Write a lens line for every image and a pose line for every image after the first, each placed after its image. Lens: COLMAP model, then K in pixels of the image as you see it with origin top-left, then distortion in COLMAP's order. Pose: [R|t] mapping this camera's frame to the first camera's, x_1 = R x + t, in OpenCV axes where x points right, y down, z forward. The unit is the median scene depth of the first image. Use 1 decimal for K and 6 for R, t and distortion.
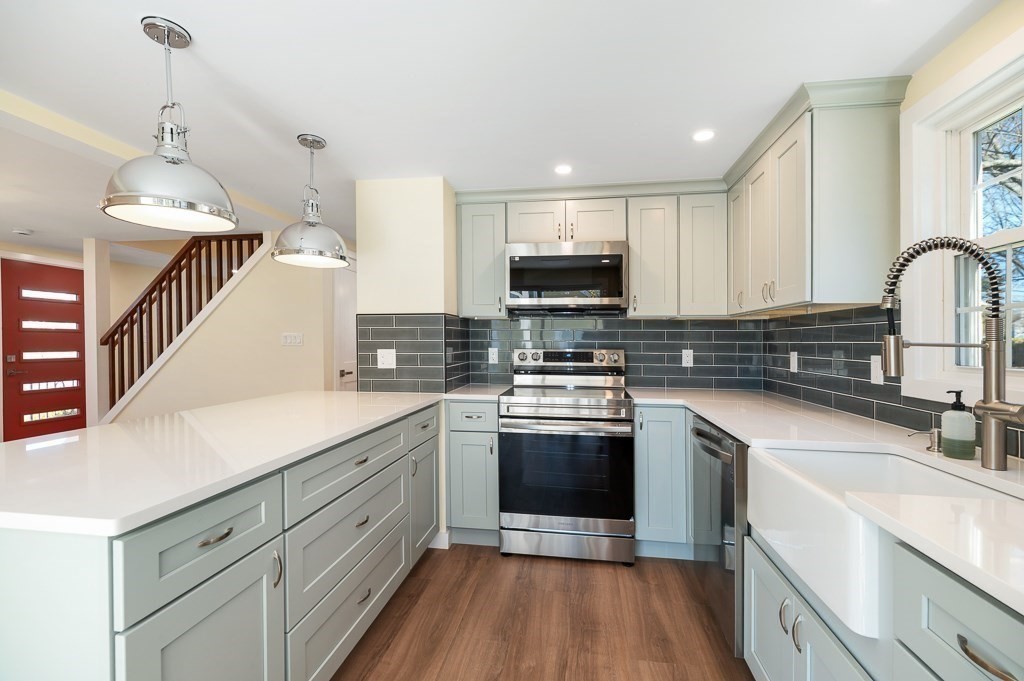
lens RADIAL K [[446.3, 0, 514.8], [0, 446.3, 340.6], [0, 0, 1]] dist [-0.003866, -0.001456]
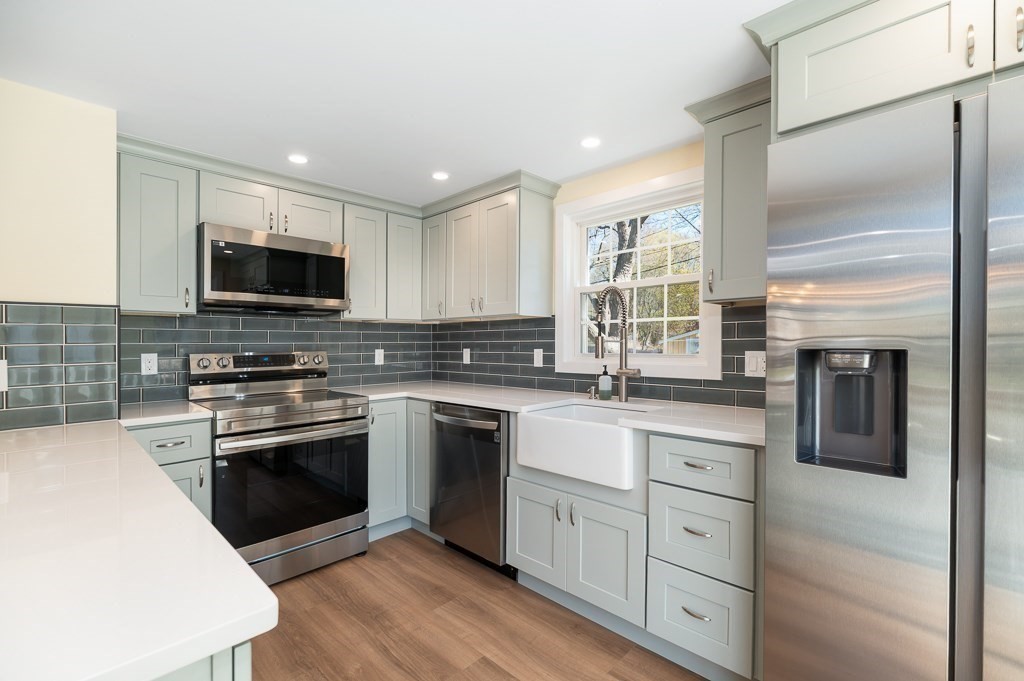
lens RADIAL K [[446.3, 0, 514.7], [0, 446.3, 342.1], [0, 0, 1]] dist [-0.003866, -0.001456]
pose [[0.581074, -0.011142, 0.813774, -0.392496], [0.009702, 0.999930, 0.006763, -0.002765], [-0.813793, 0.003965, 0.581142, 0.090949]]
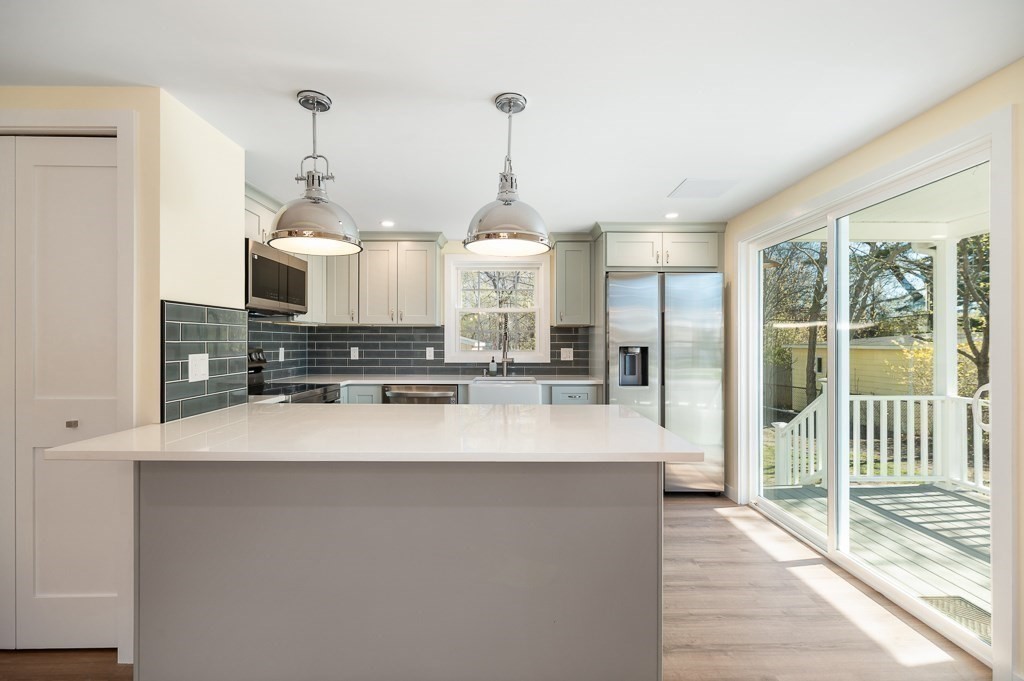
lens RADIAL K [[446.3, 0, 507.7], [0, 446.3, 337.9], [0, 0, 1]] dist [-0.003866, -0.001456]
pose [[-0.140644, 0.003794, 0.990053, -1.146681], [-0.007274, 0.999962, -0.004866, -0.007452], [-0.990034, -0.007886, -0.140611, 0.658193]]
